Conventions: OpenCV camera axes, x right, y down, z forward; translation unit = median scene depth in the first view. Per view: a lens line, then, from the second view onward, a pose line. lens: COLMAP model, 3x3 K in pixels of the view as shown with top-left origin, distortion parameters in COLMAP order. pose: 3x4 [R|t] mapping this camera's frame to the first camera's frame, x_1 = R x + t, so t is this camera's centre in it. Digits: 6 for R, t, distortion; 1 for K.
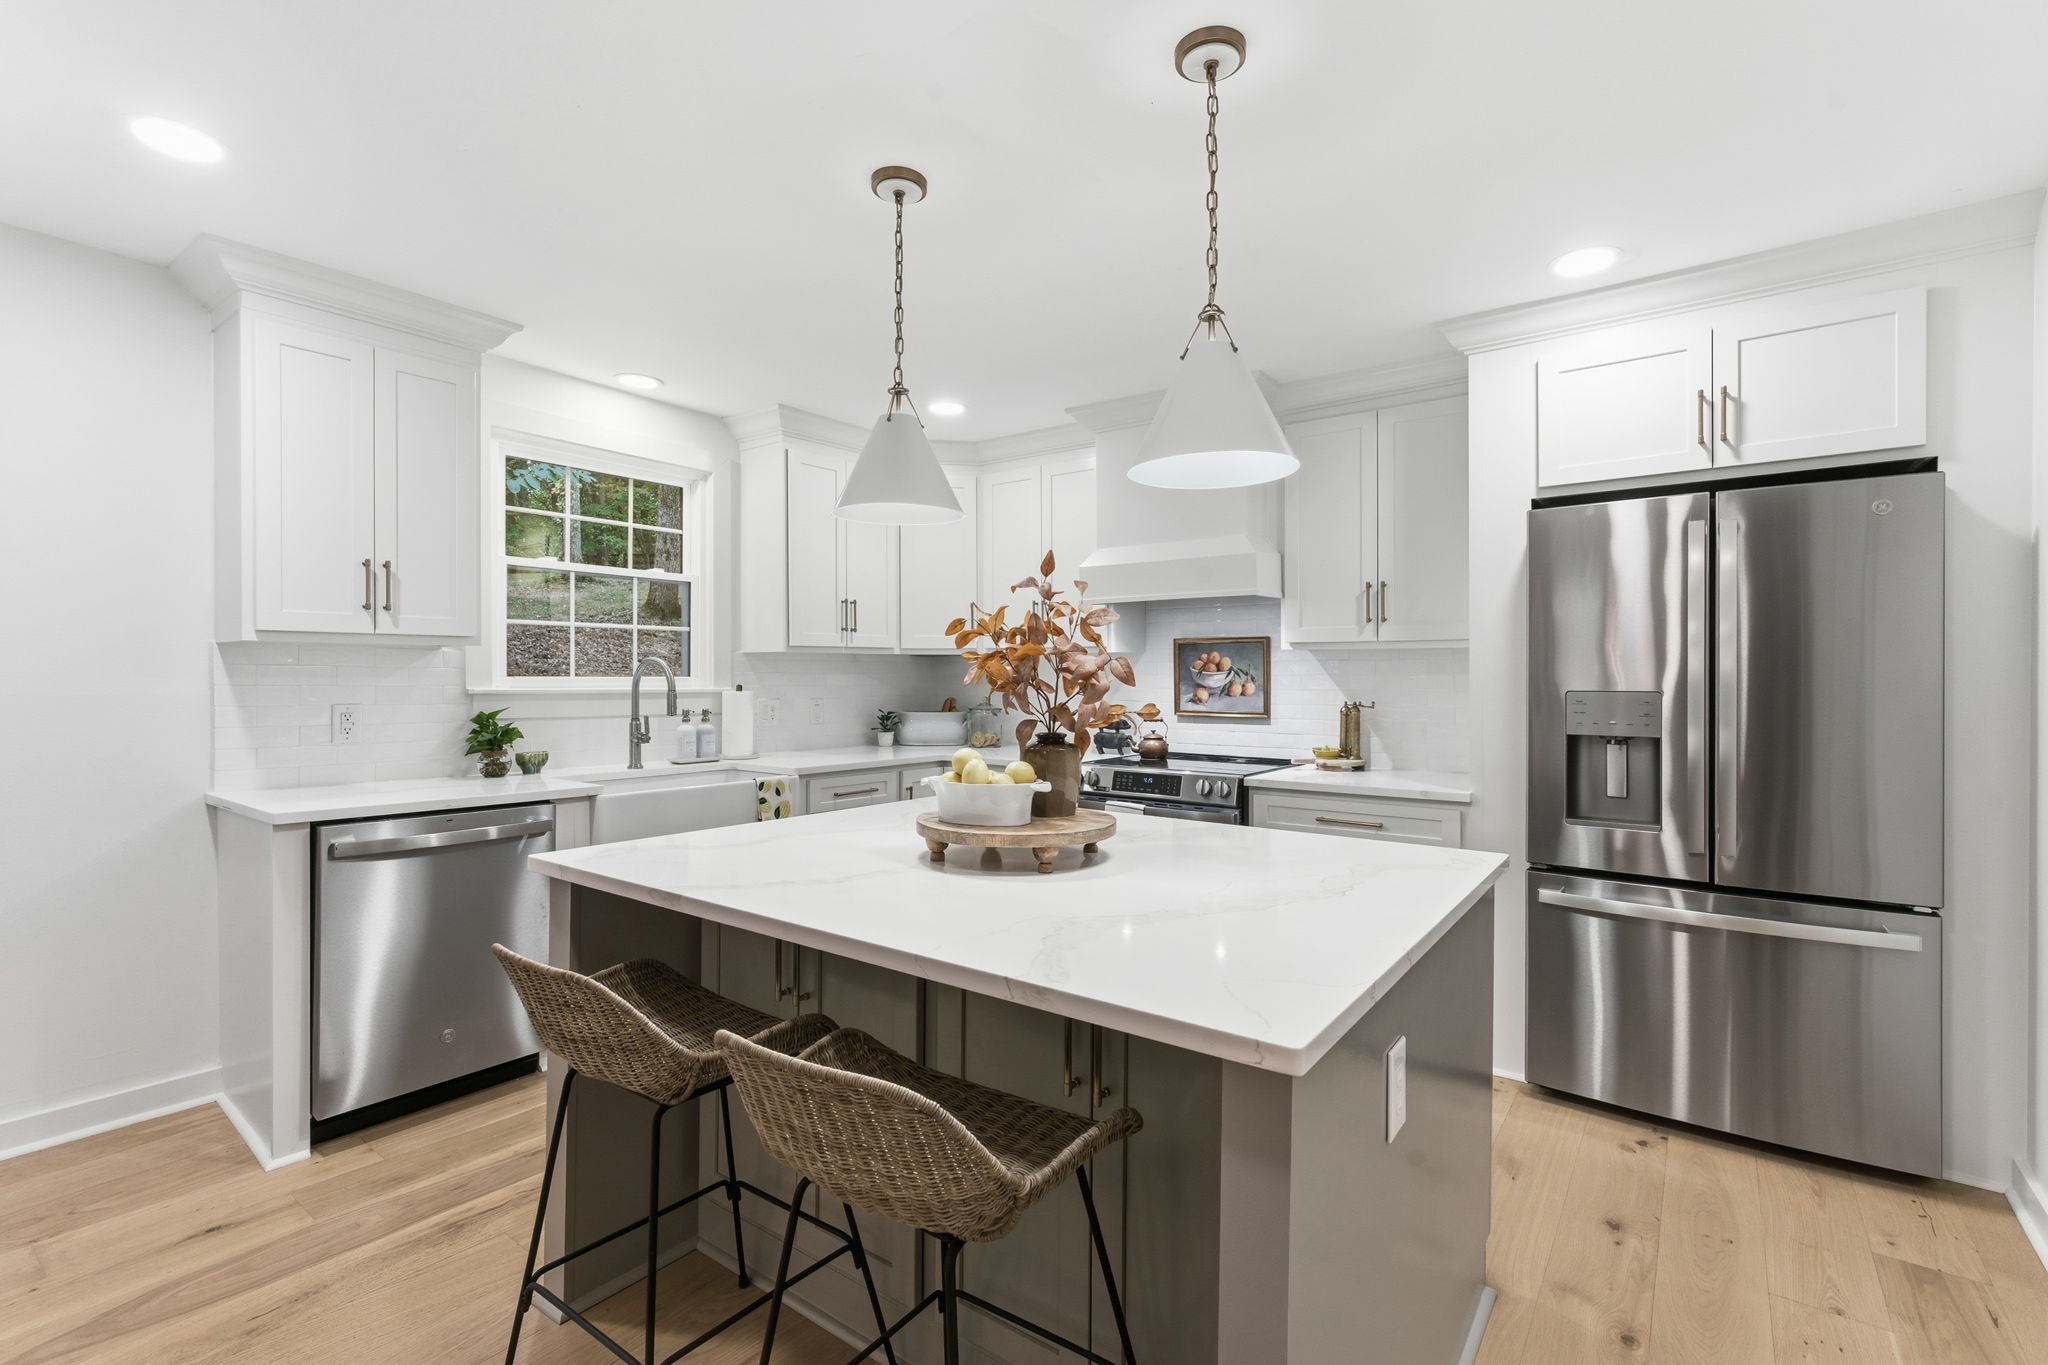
lens RADIAL K [[929.4, 0, 1026.2], [0, 929.4, 678.7], [0, 0, 1]] dist [-0.001115, -0.000021]
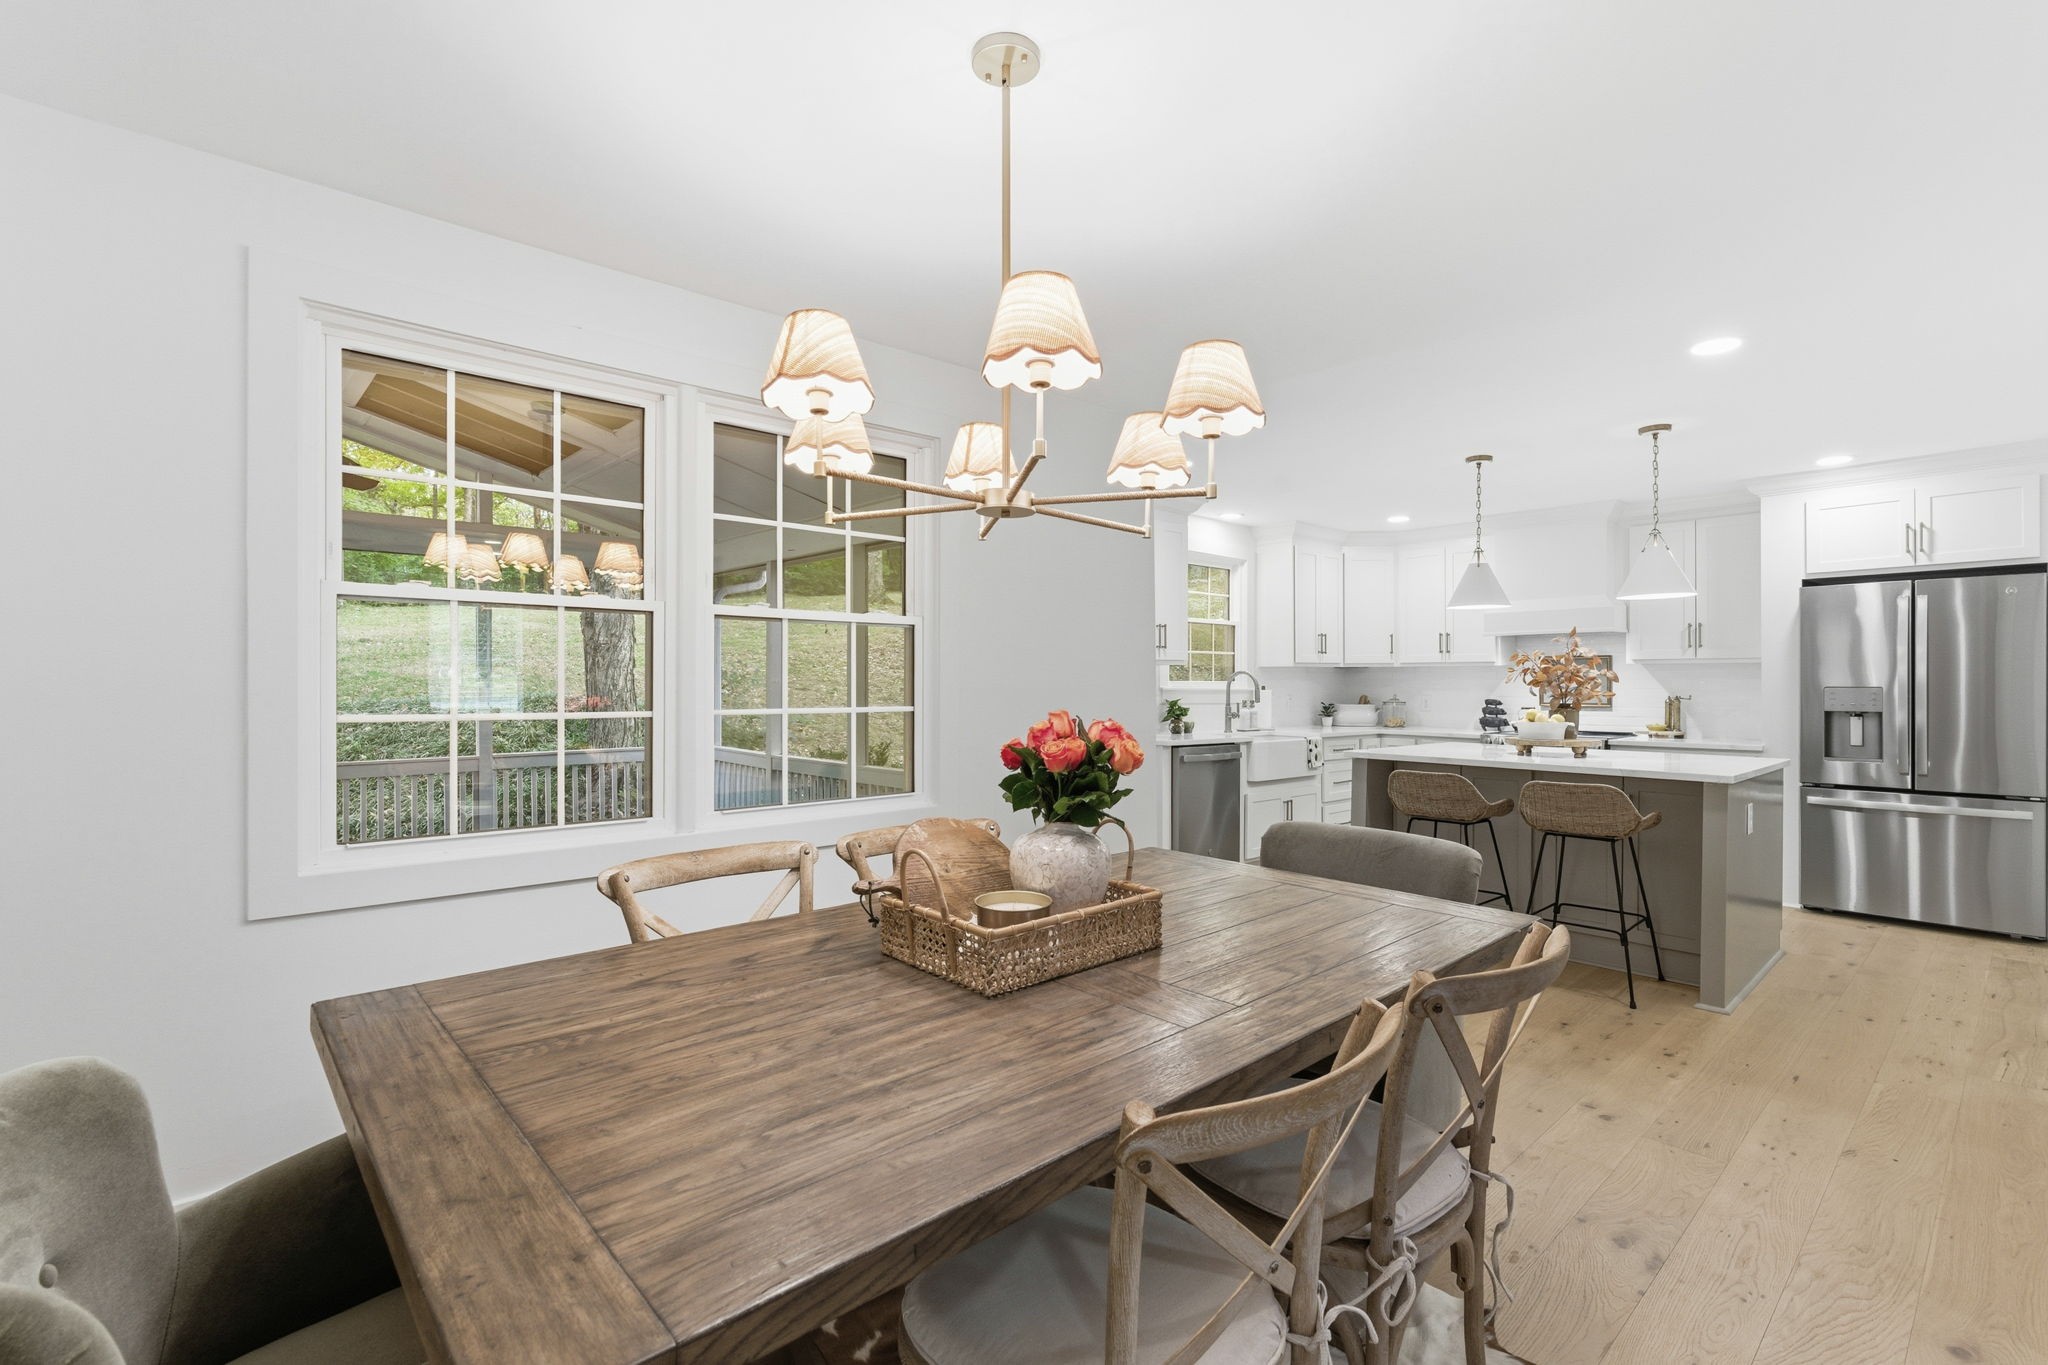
lens RADIAL K [[929.4, 0, 1025.7], [0, 929.4, 682.3], [0, 0, 1]] dist [-0.001115, -0.000021]
pose [[0.981284, -0.001930, -0.192559, -0.511369], [0.001323, 0.999994, -0.003279, 0.005942], [0.192564, 0.002963, 0.981280, -0.919626]]
